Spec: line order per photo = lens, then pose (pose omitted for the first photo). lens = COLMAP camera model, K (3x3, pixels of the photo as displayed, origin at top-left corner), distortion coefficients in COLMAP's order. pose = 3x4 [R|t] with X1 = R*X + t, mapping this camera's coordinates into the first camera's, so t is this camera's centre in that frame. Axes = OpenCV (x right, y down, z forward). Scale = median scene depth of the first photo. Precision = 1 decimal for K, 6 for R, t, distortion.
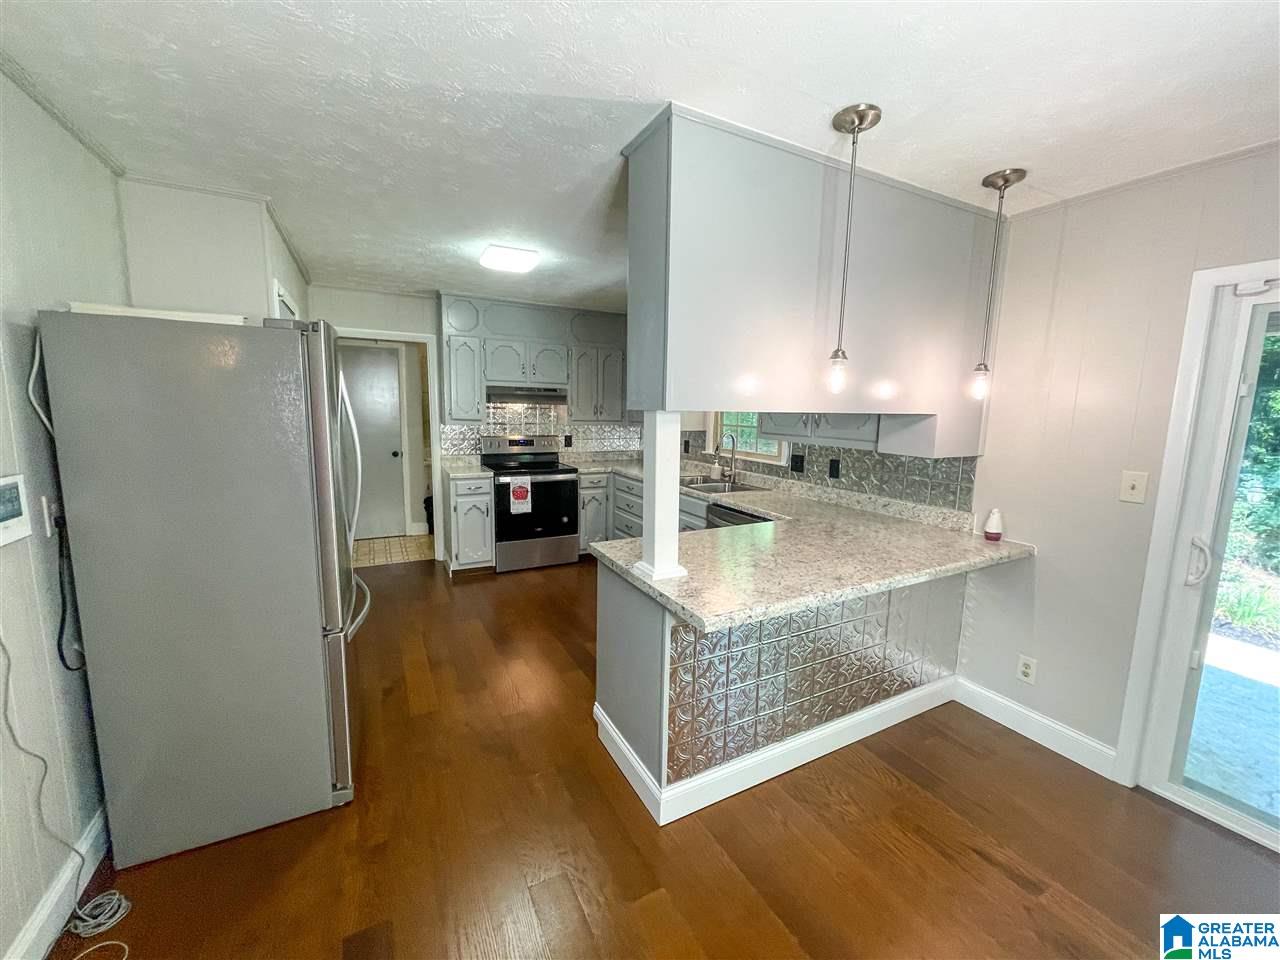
lens RADIAL K [[514.8, 0, 644.9], [0, 514.8, 476.6], [0, 0, 1]] dist [-0.000163, 0.000241]
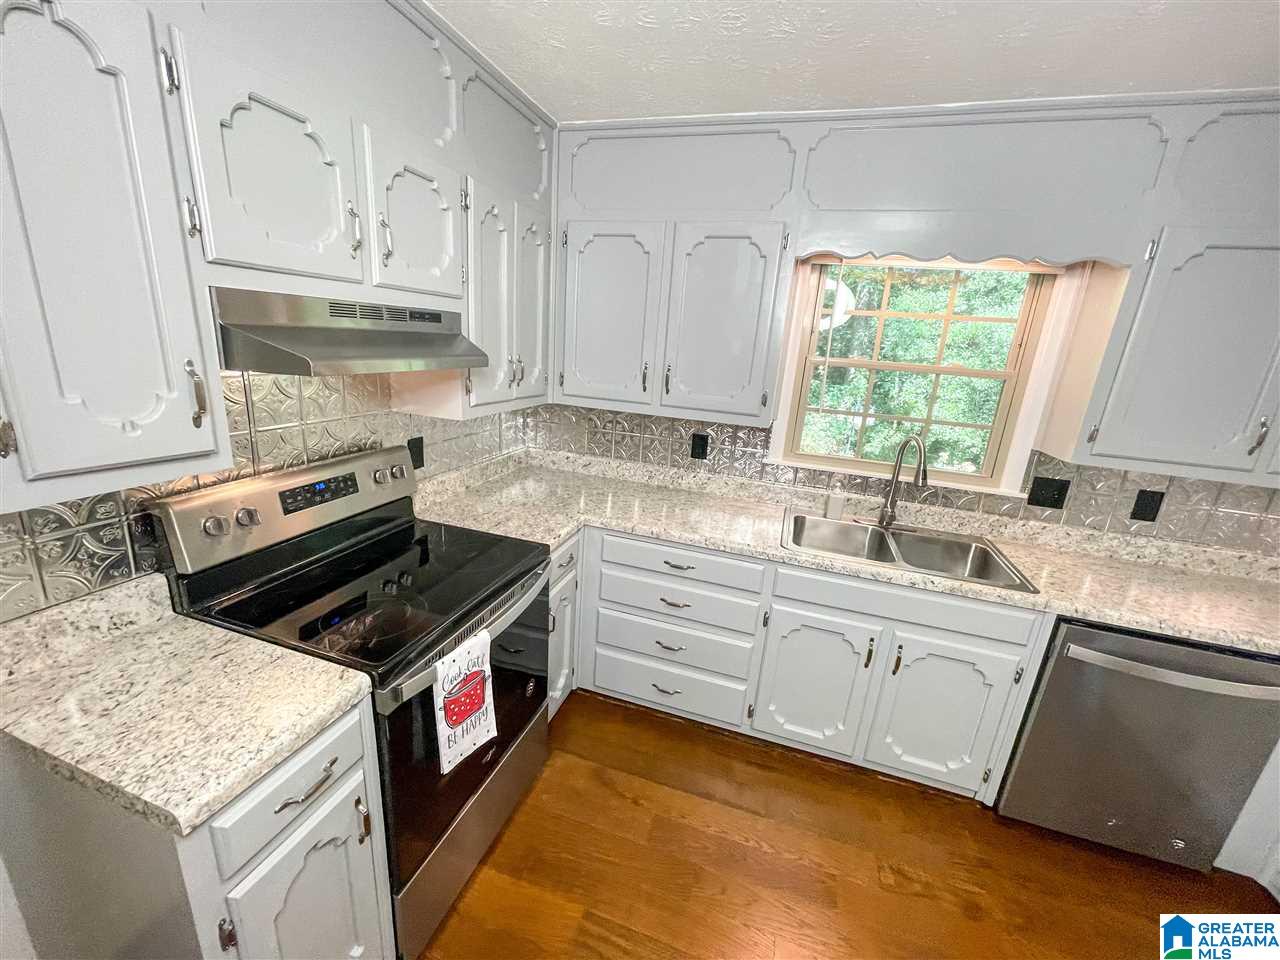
lens RADIAL K [[513.7, 0, 635.9], [0, 513.7, 484.6], [0, 0, 1]] dist [-0.000009, 0.000086]
pose [[0.723141, -0.162646, 0.671277, -0.350865], [0.040349, 0.980167, 0.194021, -0.137038], [-0.689520, -0.113220, 0.715362, 0.752265]]
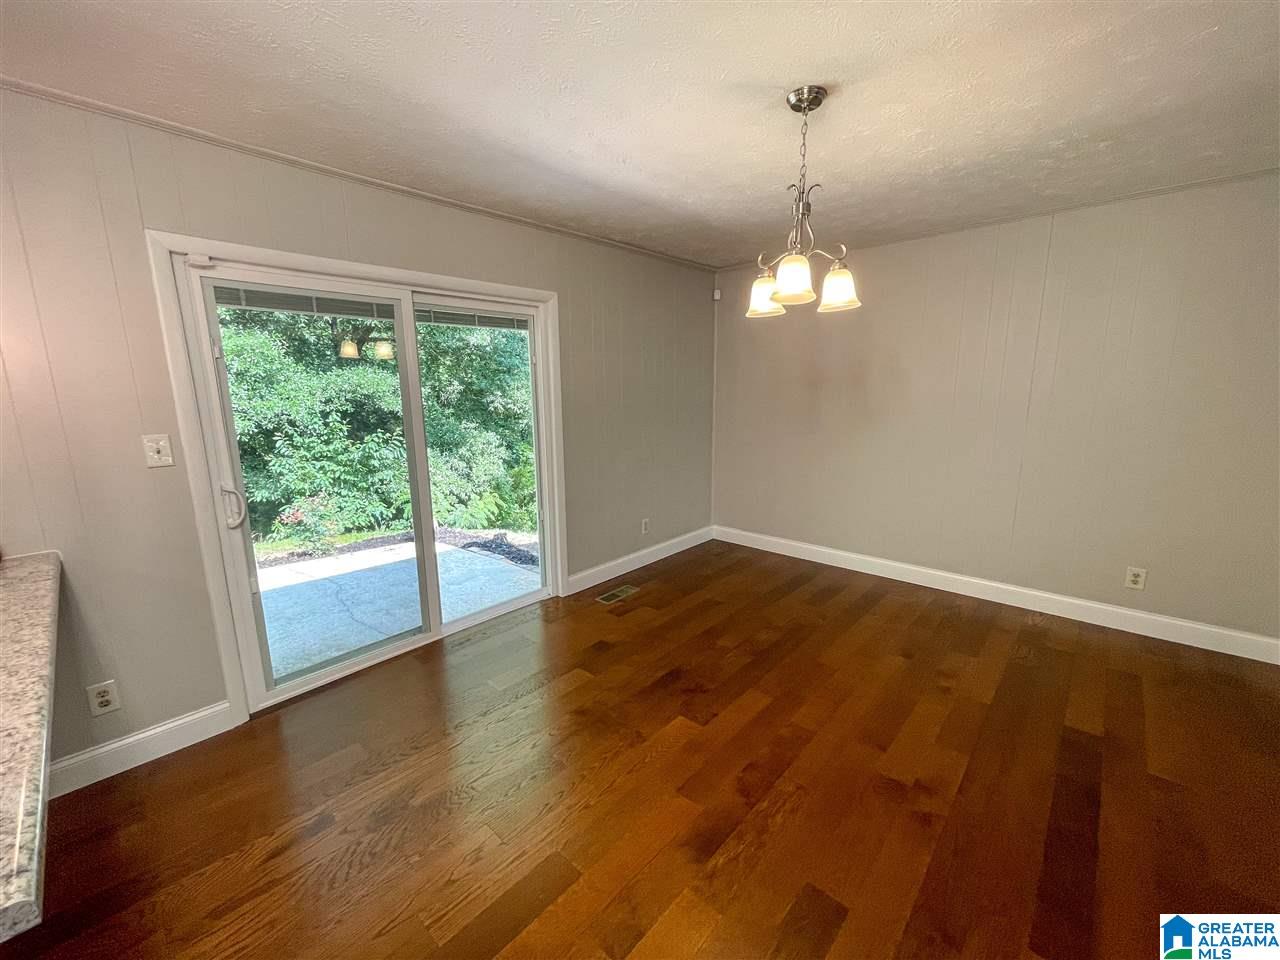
lens RADIAL K [[513.7, 0, 635.9], [0, 513.7, 484.6], [0, 0, 1]] dist [-0.000009, 0.000086]
pose [[-0.325827, -0.192970, 0.925527, -0.102217], [0.137896, 0.958780, 0.248448, -0.014609], [-0.935319, 0.208577, -0.285786, 0.188871]]
